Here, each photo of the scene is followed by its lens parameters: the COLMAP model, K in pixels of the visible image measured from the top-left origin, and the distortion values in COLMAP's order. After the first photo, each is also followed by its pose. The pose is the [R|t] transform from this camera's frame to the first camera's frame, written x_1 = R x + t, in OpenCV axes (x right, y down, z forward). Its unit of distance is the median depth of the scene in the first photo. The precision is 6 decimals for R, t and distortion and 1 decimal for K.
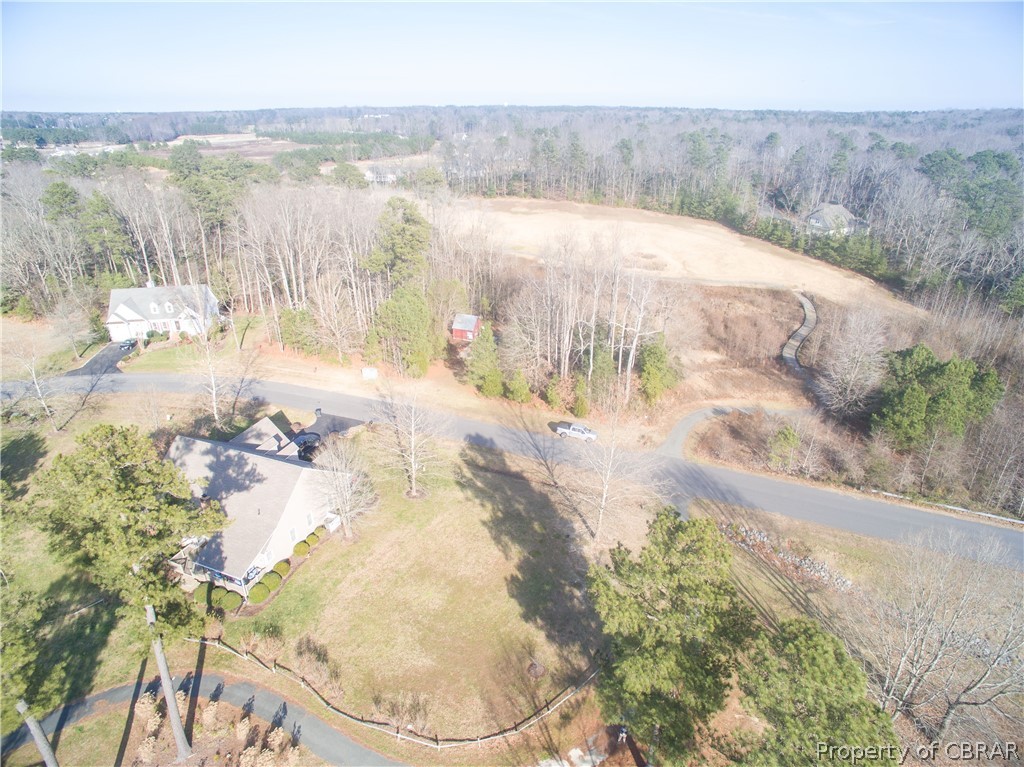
lens RADIAL K [[600.3, 0, 514.5], [0, 600.3, 386.4], [0, 0, 1]] dist [-0.122408, 0.089729]
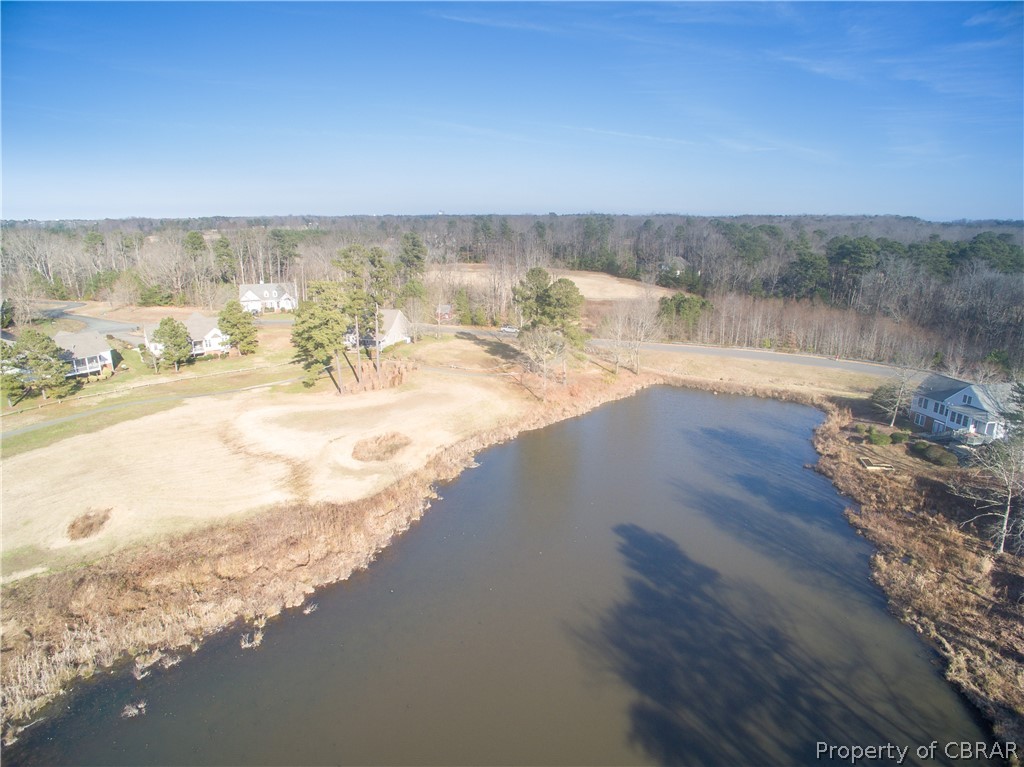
lens RADIAL K [[600.3, 0, 514.5], [0, 600.3, 386.4], [0, 0, 1]] dist [-0.122408, 0.089729]
pose [[0.993883, -0.028093, 0.106809, -0.082059], [0.045687, 0.985061, -0.166036, 0.468638], [-0.100548, 0.169900, 0.980318, -0.757910]]
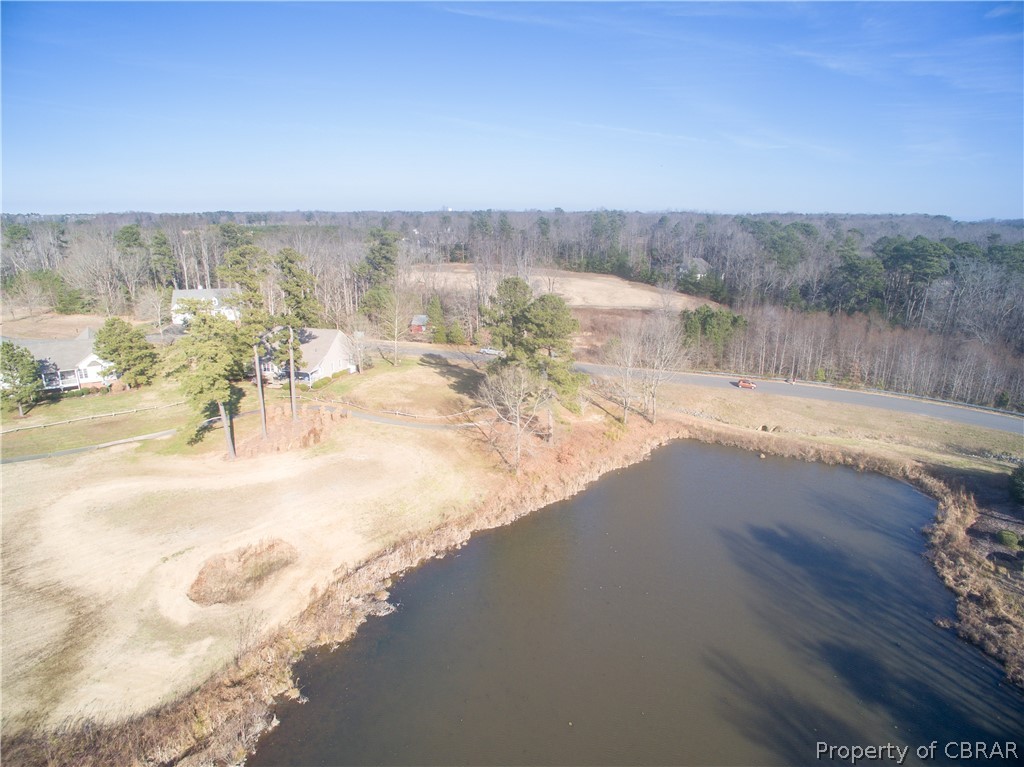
lens RADIAL K [[600.3, 0, 514.5], [0, 600.3, 386.4], [0, 0, 1]] dist [-0.122408, 0.089729]
pose [[0.995911, -0.017534, 0.088623, 0.013718], [0.031832, 0.986179, -0.162598, 0.337225], [-0.084547, 0.164754, 0.982704, -0.459795]]
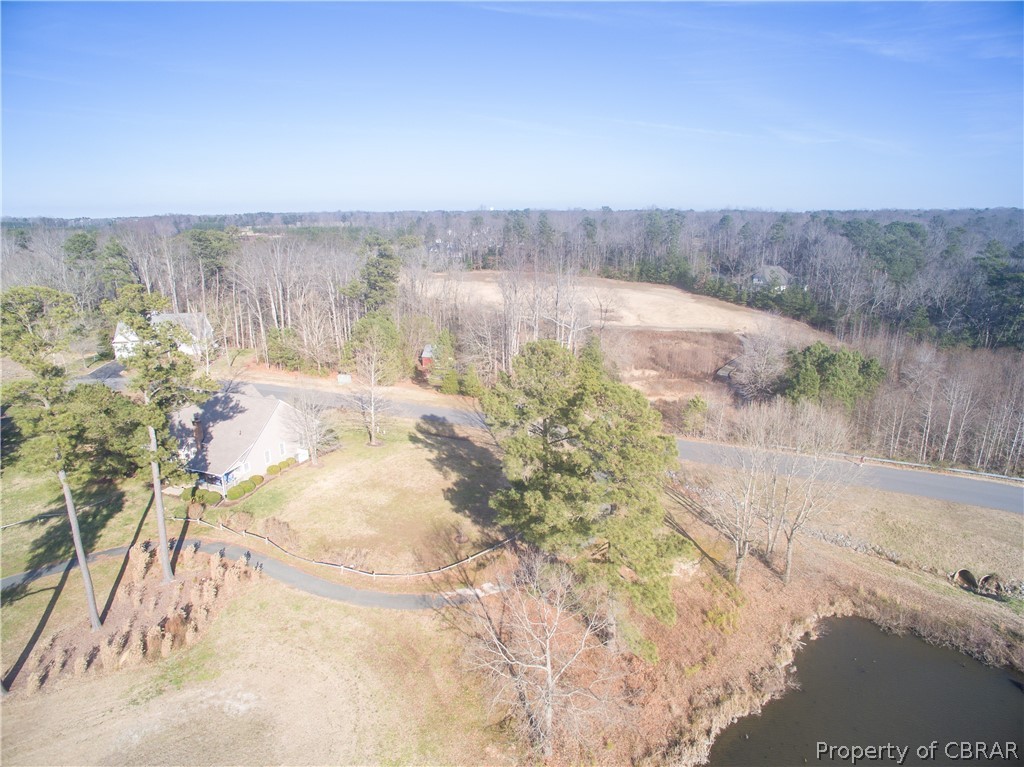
lens RADIAL K [[602.5, 0, 514.6], [0, 602.5, 382.6], [0, 0, 1]] dist [-0.124149, 0.092827]
pose [[0.999772, -0.007819, 0.019862, 0.054957], [0.011066, 0.985542, -0.169069, 0.166266], [-0.018253, 0.169251, 0.985404, -0.115937]]
